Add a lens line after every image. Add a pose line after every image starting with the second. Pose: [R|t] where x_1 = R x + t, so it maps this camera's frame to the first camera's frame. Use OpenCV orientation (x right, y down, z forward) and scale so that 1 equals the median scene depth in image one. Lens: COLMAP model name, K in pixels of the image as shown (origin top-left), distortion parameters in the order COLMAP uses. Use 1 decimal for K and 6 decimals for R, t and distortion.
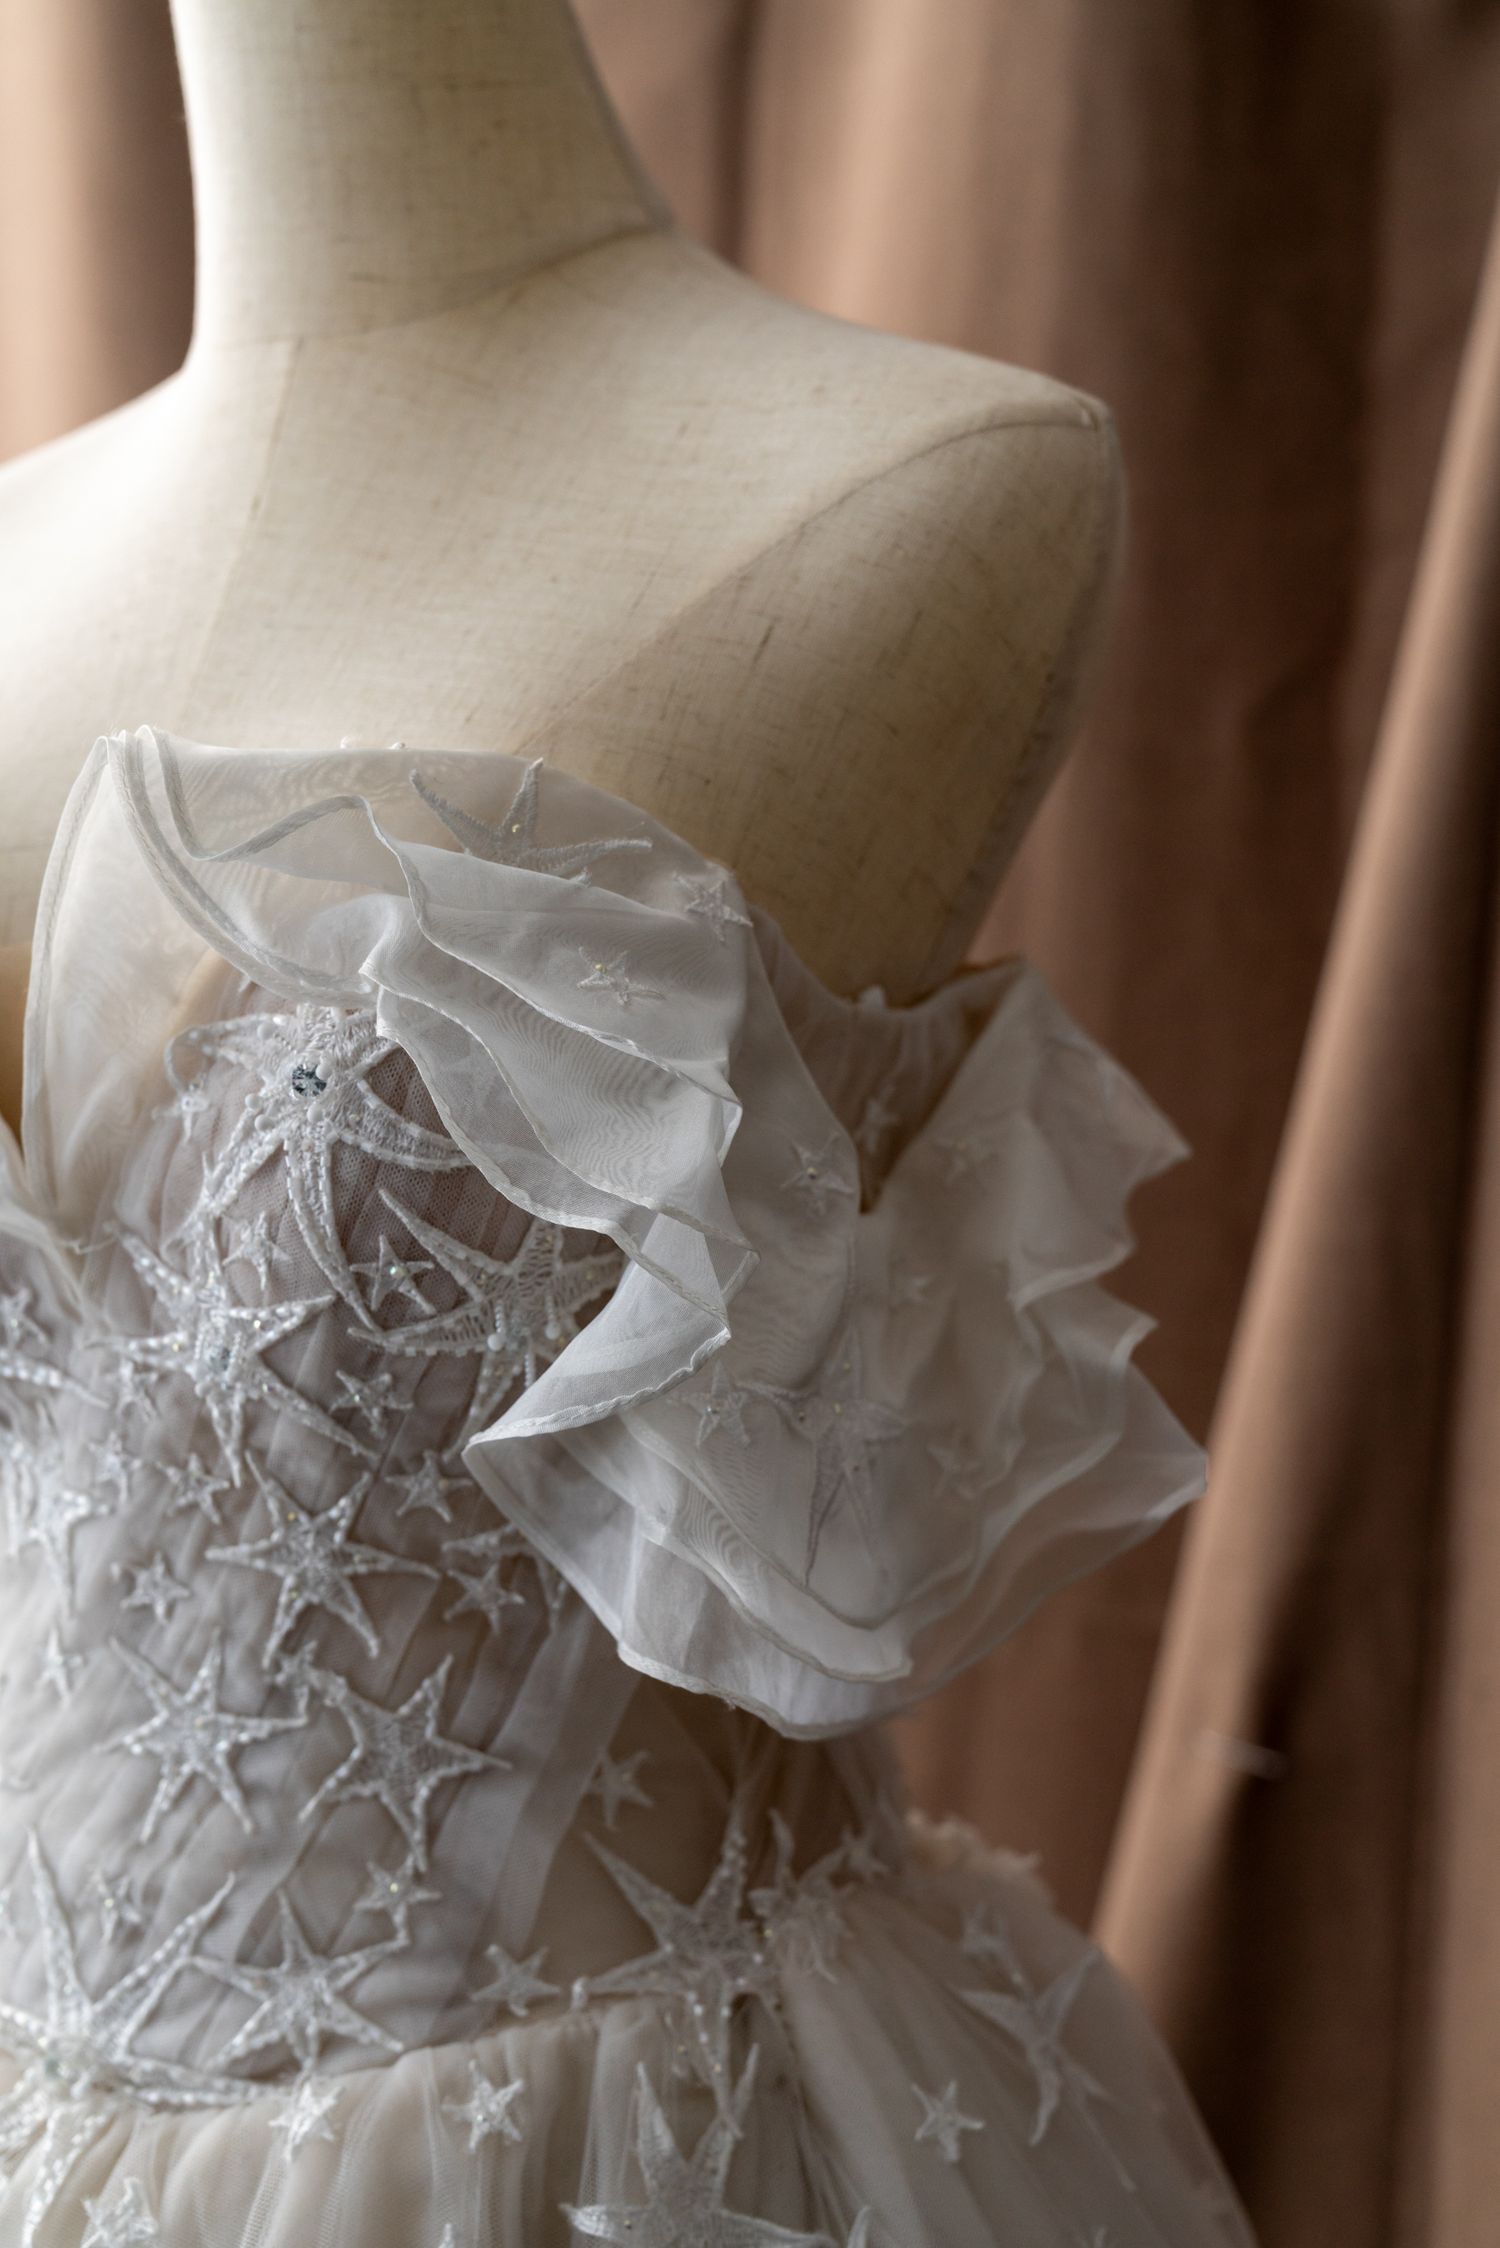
lens RADIAL K [[2857.9, 0, 750.0], [0, 2857.9, 1124.0], [0, 0, 1]] dist [0.024413, 0.011204]
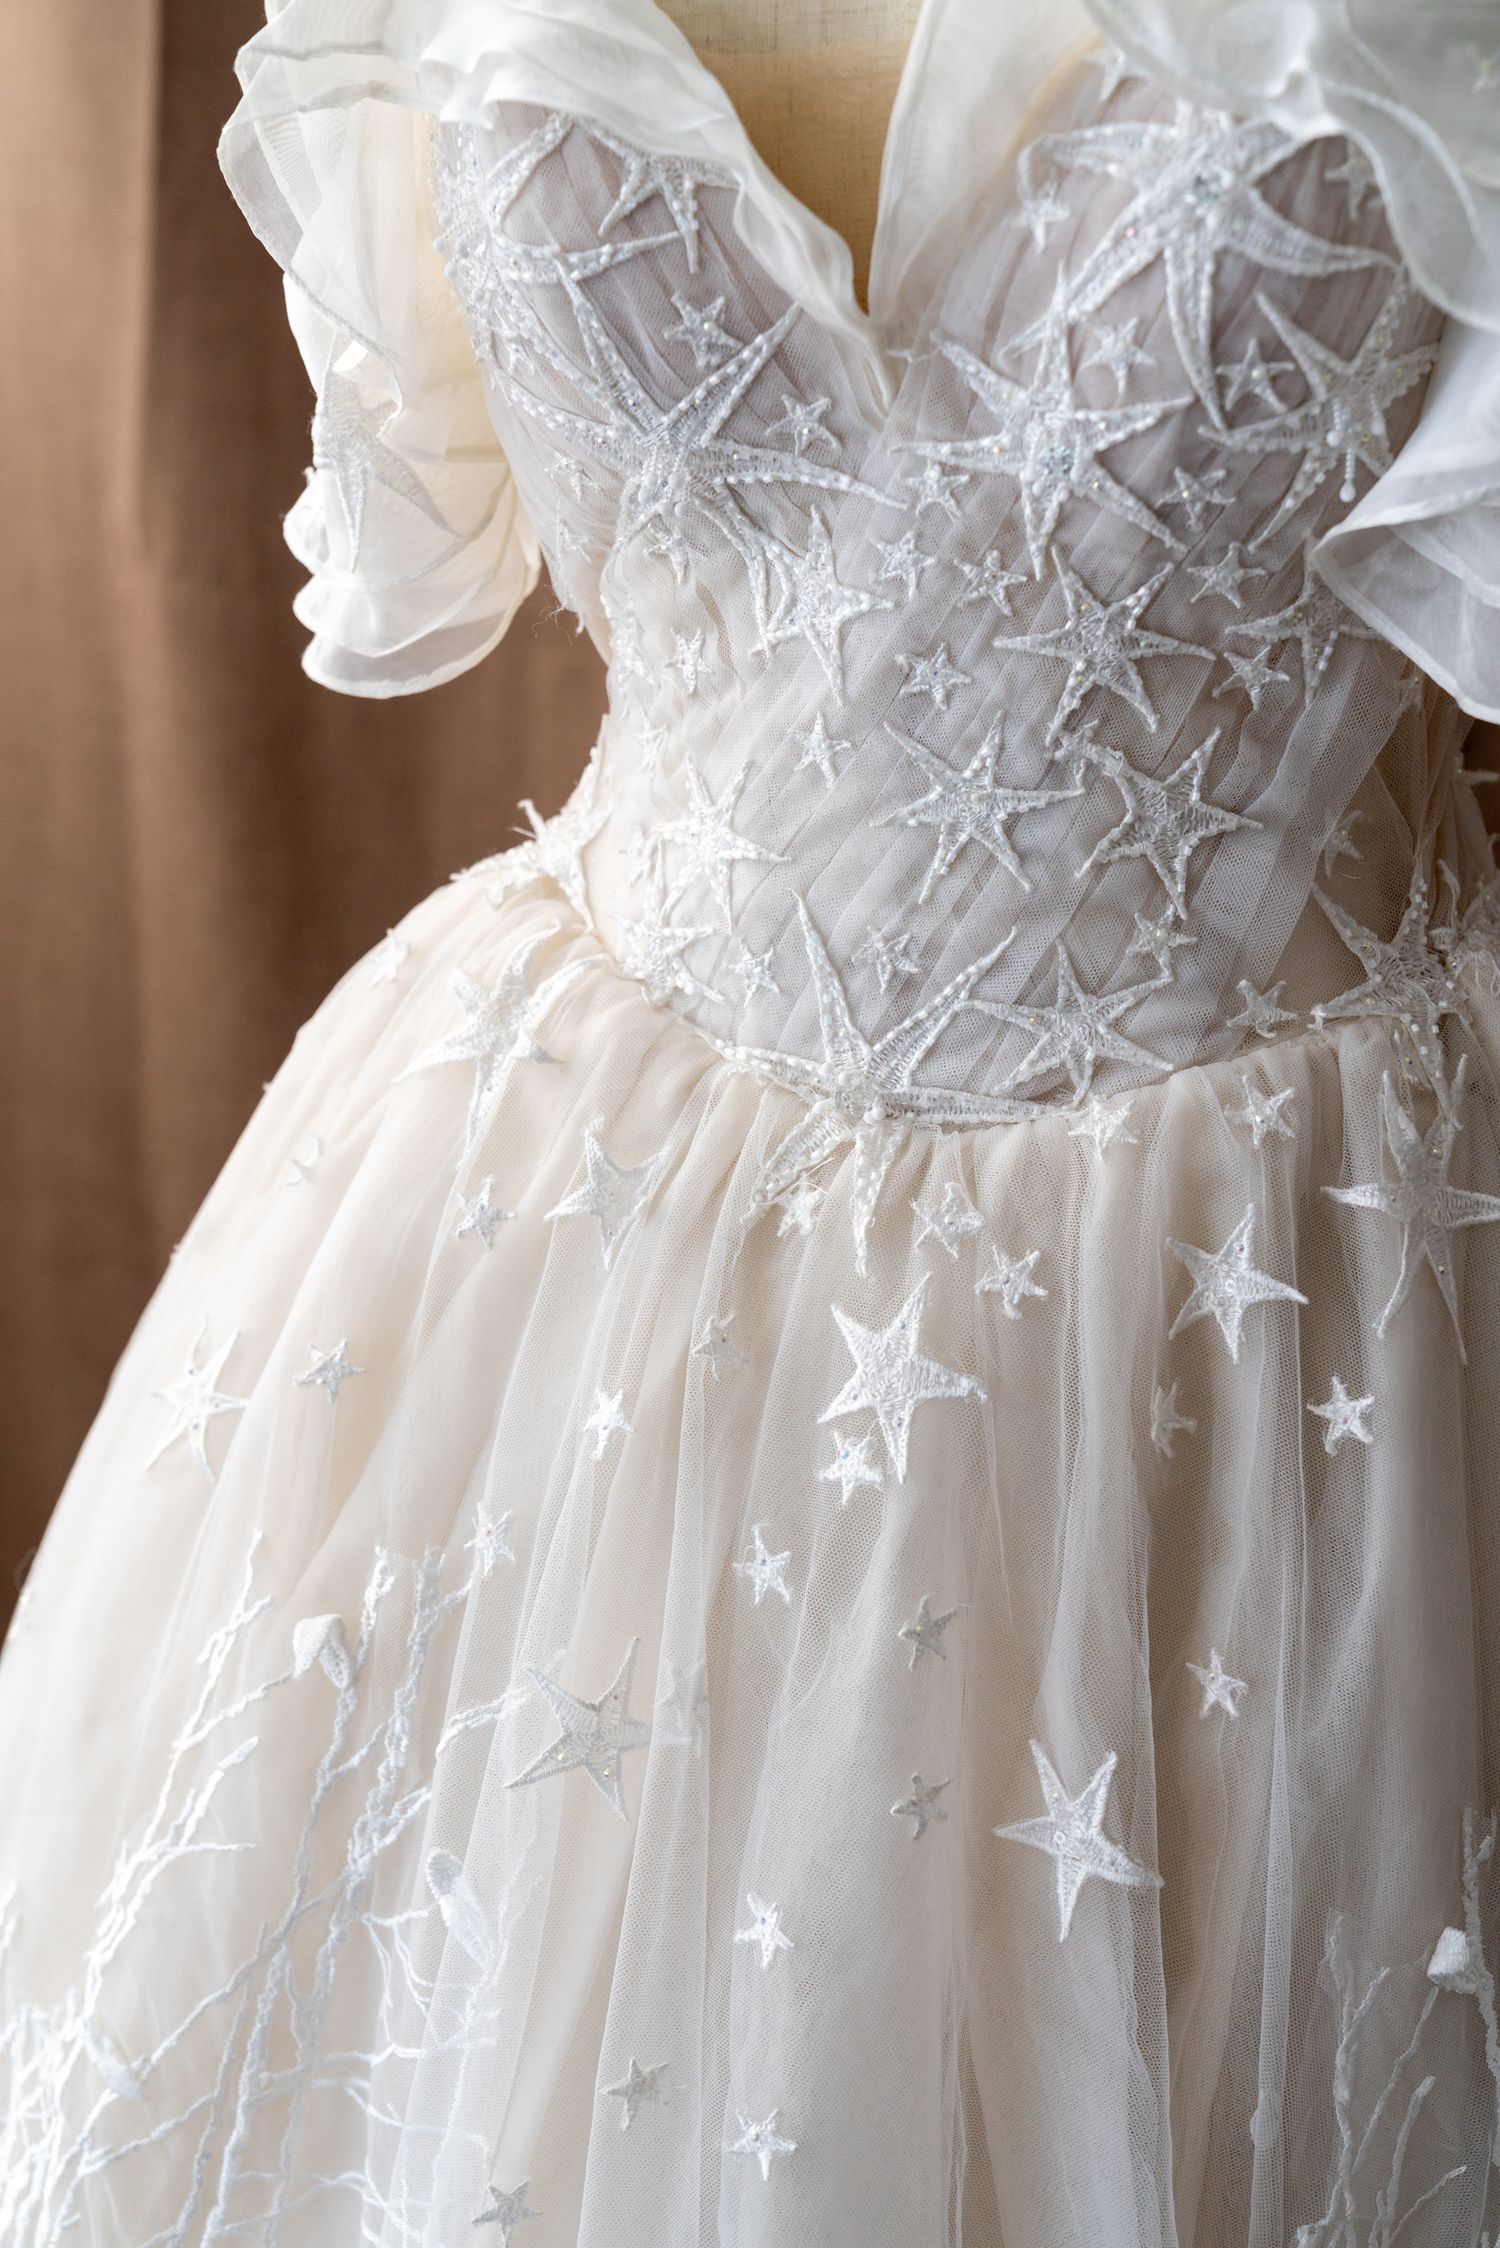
lens RADIAL K [[2992.9, 0, 750.0], [0, 2992.9, 1124.0], [0, 0, 1]] dist [-0.001747, 0.037939]
pose [[0.994255, -0.040989, 0.098875, -0.405681], [0.010531, 0.956747, 0.290731, -0.007351], [-0.106515, -0.288019, 0.951682, -0.131304]]
